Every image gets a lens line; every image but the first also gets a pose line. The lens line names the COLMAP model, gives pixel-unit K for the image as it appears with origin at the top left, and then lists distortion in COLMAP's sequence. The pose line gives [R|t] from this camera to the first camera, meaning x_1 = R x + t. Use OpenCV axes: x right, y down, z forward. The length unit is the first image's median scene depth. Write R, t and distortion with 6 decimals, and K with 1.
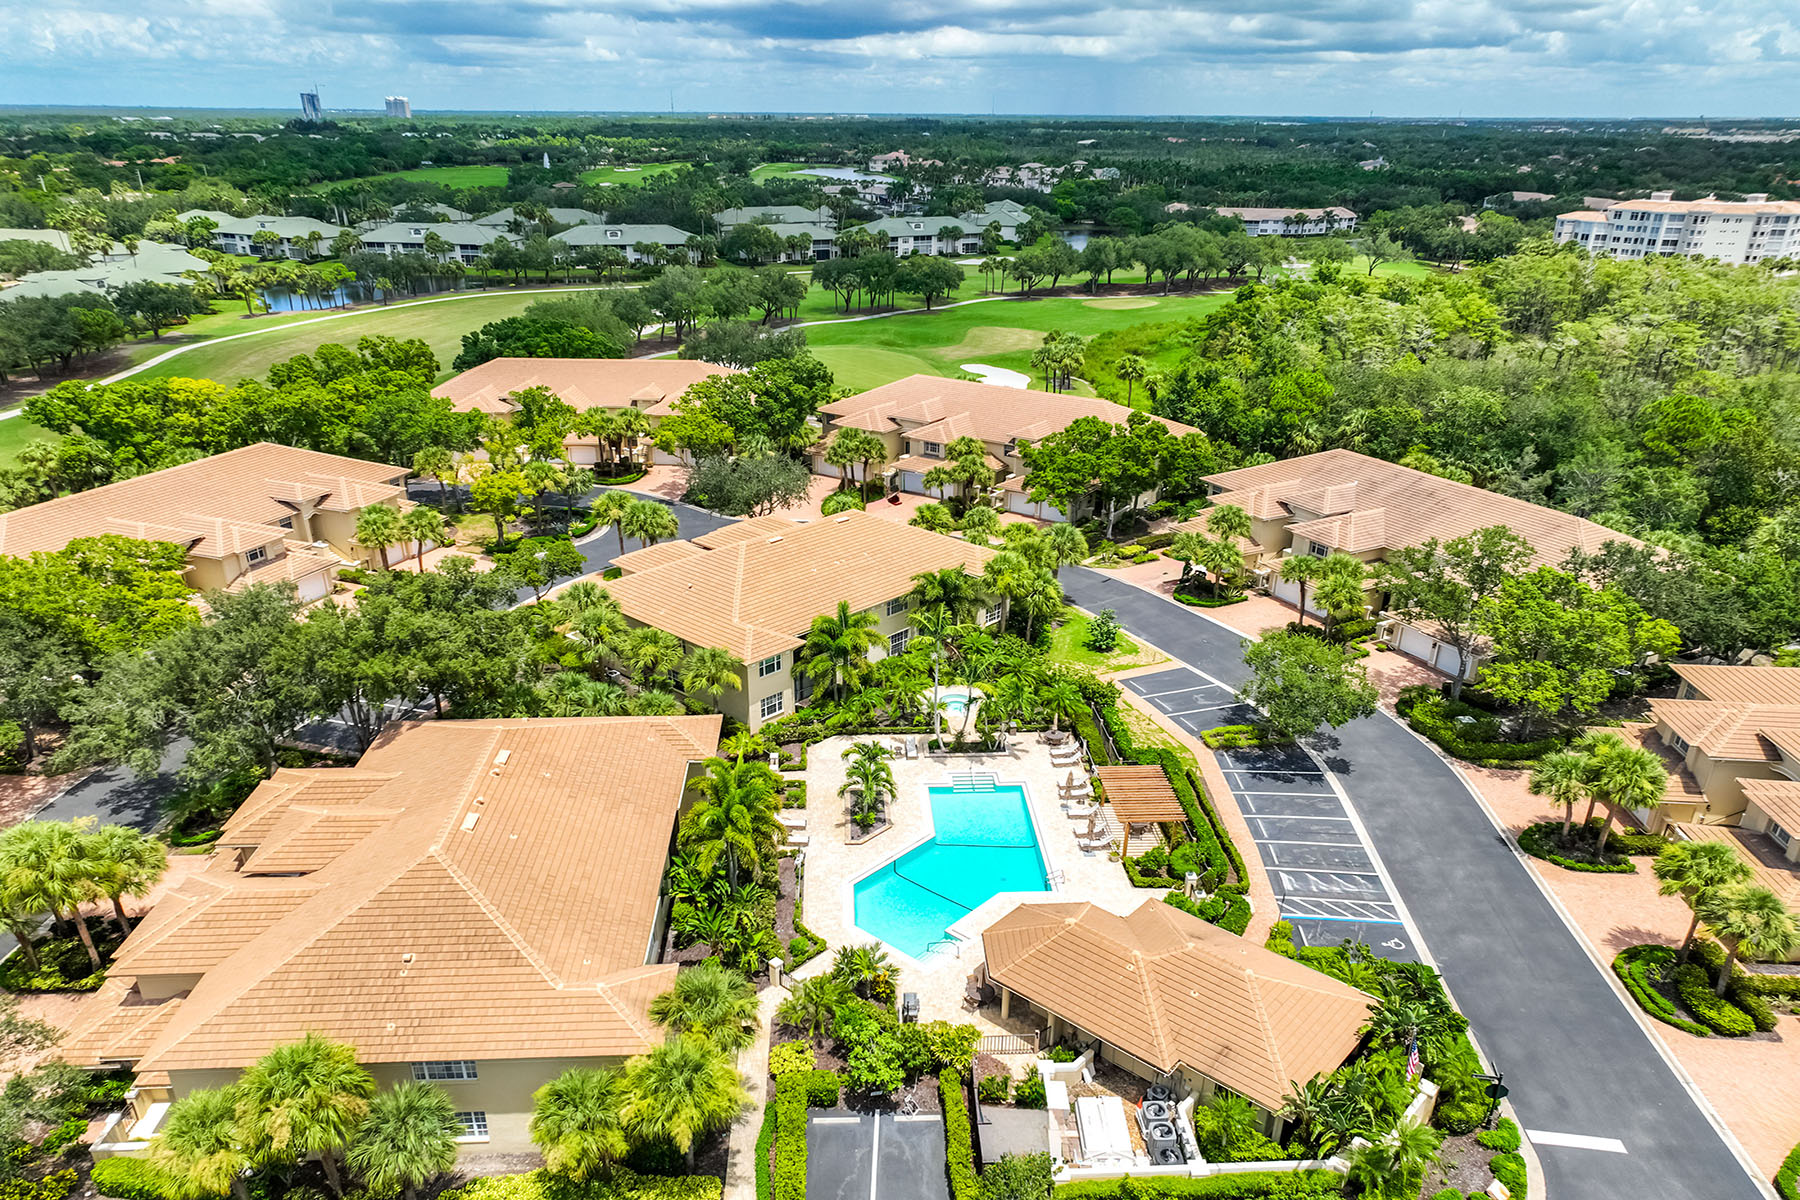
lens RADIAL K [[1261.9, 0, 903.1], [0, 1261.9, 673.2], [0, 0, 1]] dist [-0.003838, 0.023878]
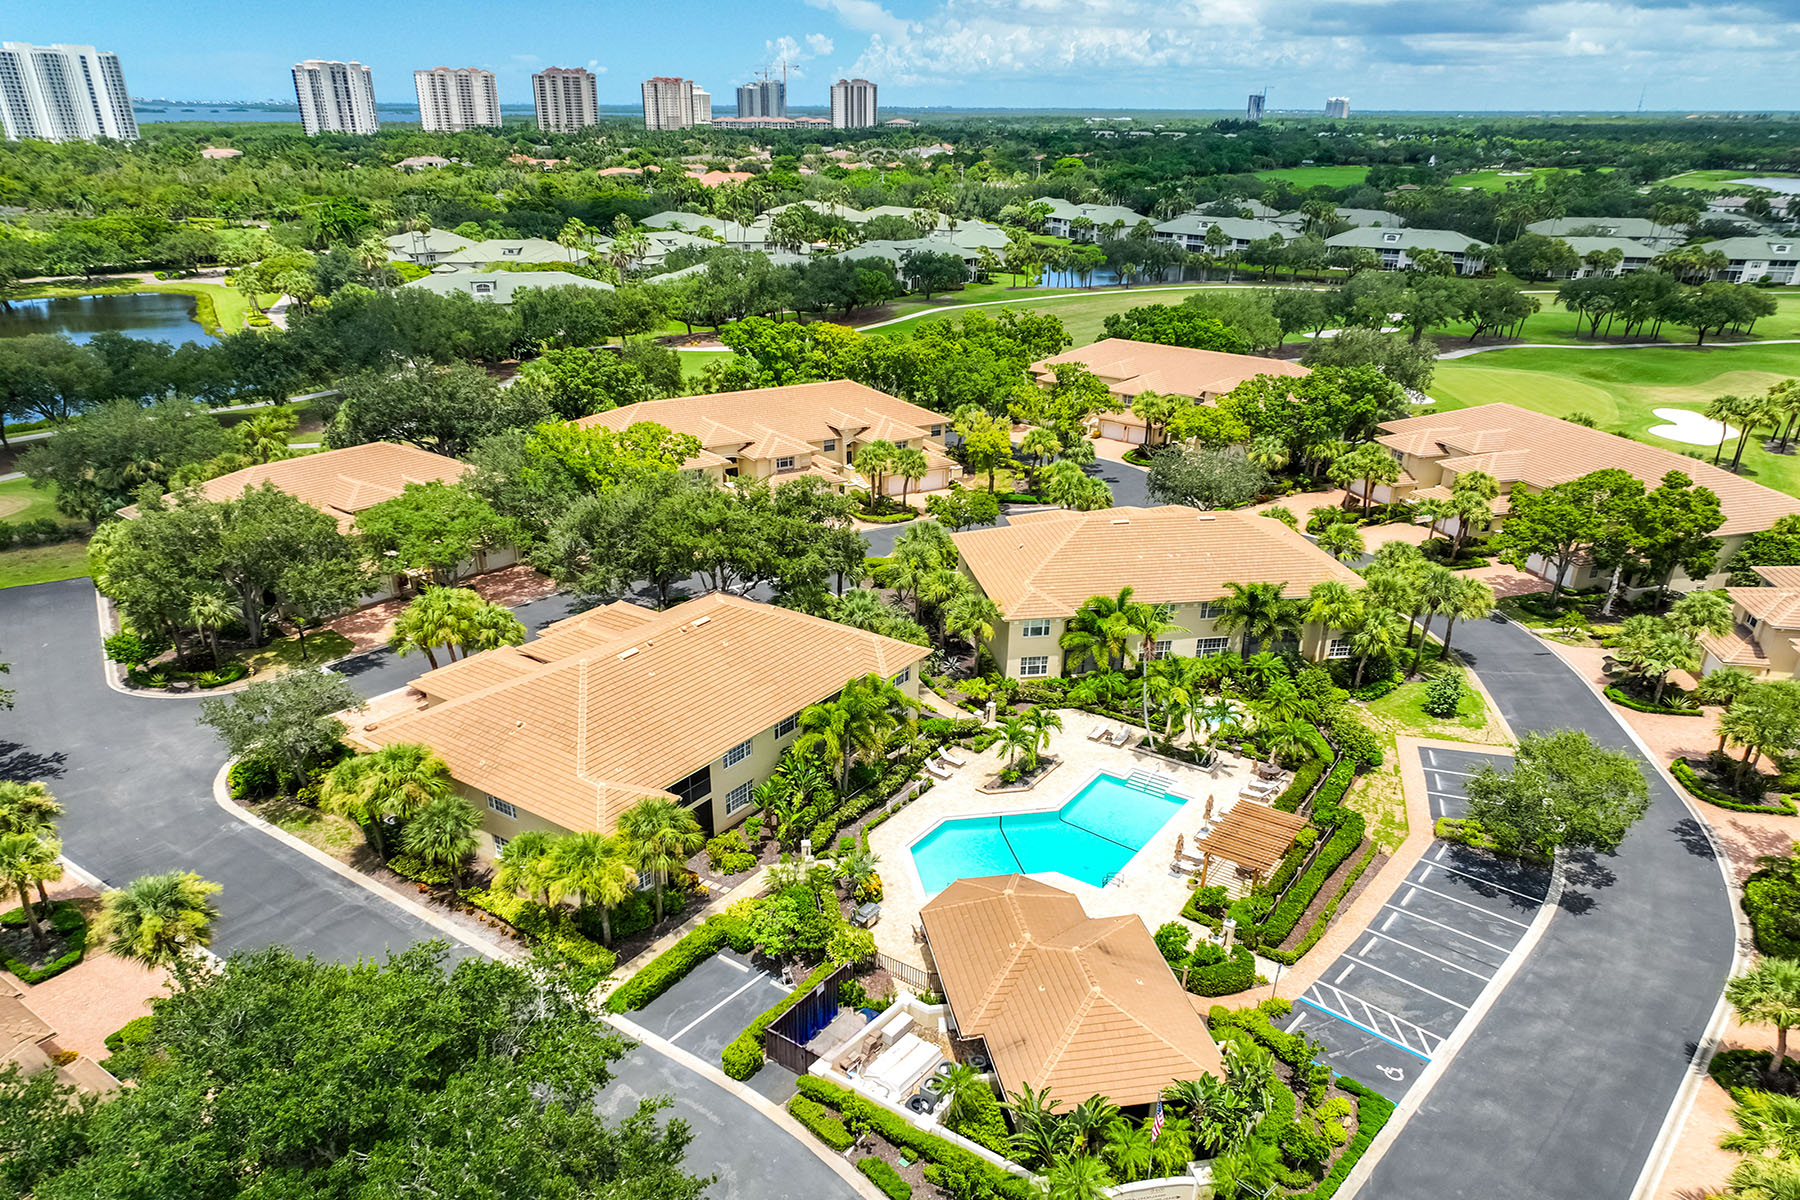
lens RADIAL K [[1261.9, 0, 903.1], [0, 1261.9, 673.2], [0, 0, 1]] dist [-0.003838, 0.023878]
pose [[0.792752, 0.251738, -0.555132, 0.184651], [-0.251847, 0.964636, 0.077790, -0.010972], [0.555083, 0.078140, 0.828116, 0.026004]]
